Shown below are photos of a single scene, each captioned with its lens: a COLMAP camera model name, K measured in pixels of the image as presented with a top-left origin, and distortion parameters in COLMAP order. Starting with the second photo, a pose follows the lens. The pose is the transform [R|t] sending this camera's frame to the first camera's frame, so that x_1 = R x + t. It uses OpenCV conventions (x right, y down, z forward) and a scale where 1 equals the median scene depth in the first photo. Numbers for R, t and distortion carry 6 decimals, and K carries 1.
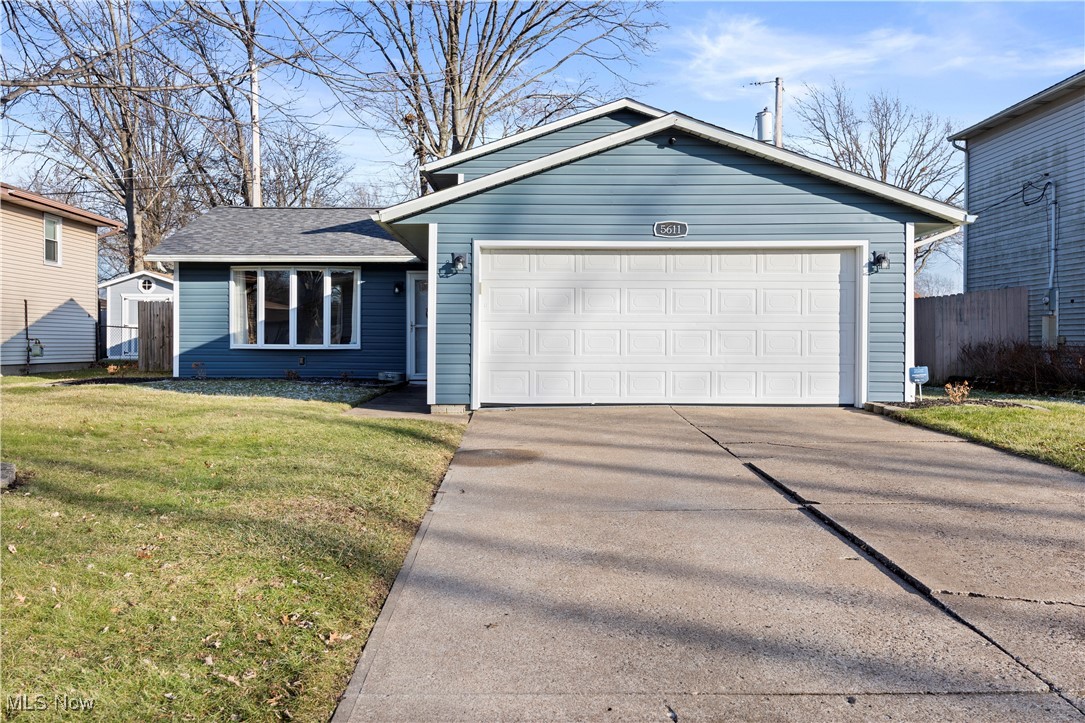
lens RADIAL K [[1040.8, 0, 538.9], [0, 1040.8, 358.0], [0, 0, 1]] dist [-0.006787, 0.000000]
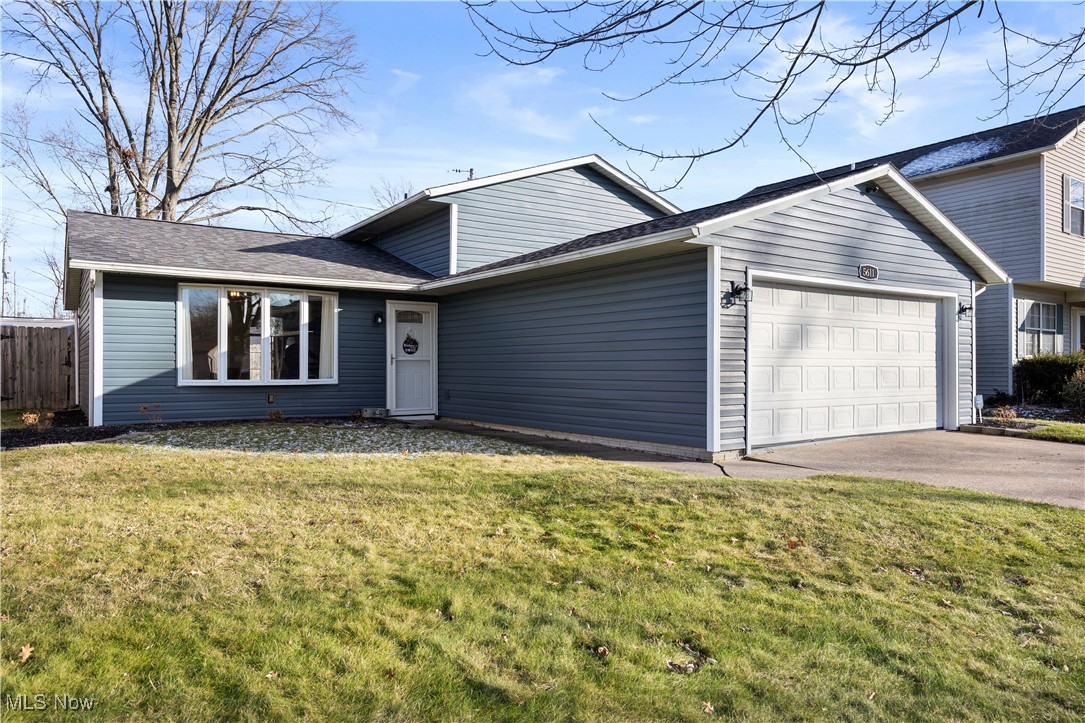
lens RADIAL K [[705.9, 0, 547.0], [0, 705.9, 369.1], [0, 0, 1]] dist [0.002478, -0.002911]
pose [[0.823123, -0.004292, 0.567847, -0.548056], [0.010510, 0.999915, -0.007677, -0.021877], [-0.567766, 0.012288, 0.823098, 0.580431]]
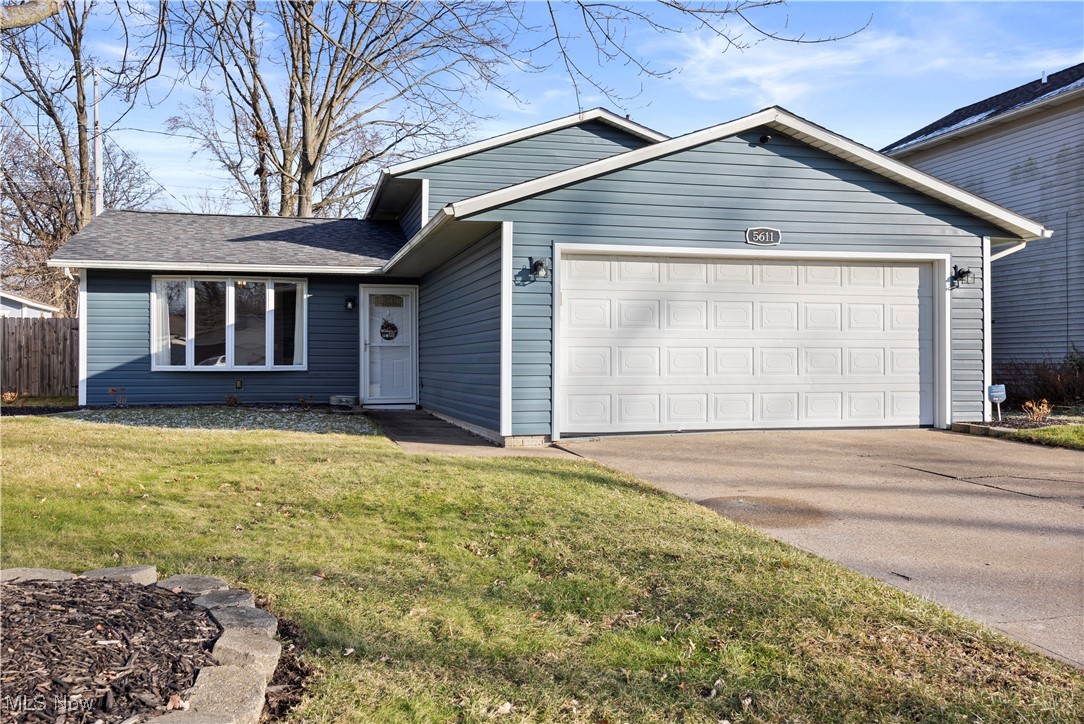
lens RADIAL K [[930.9, 0, 543.0], [0, 930.9, 360.7], [0, 0, 1]] dist [0.007978, -0.026874]
pose [[0.968919, -0.004456, 0.247339, -0.256230], [0.008494, 0.999847, -0.015261, -0.004477], [-0.247233, 0.016888, 0.968809, 0.257523]]
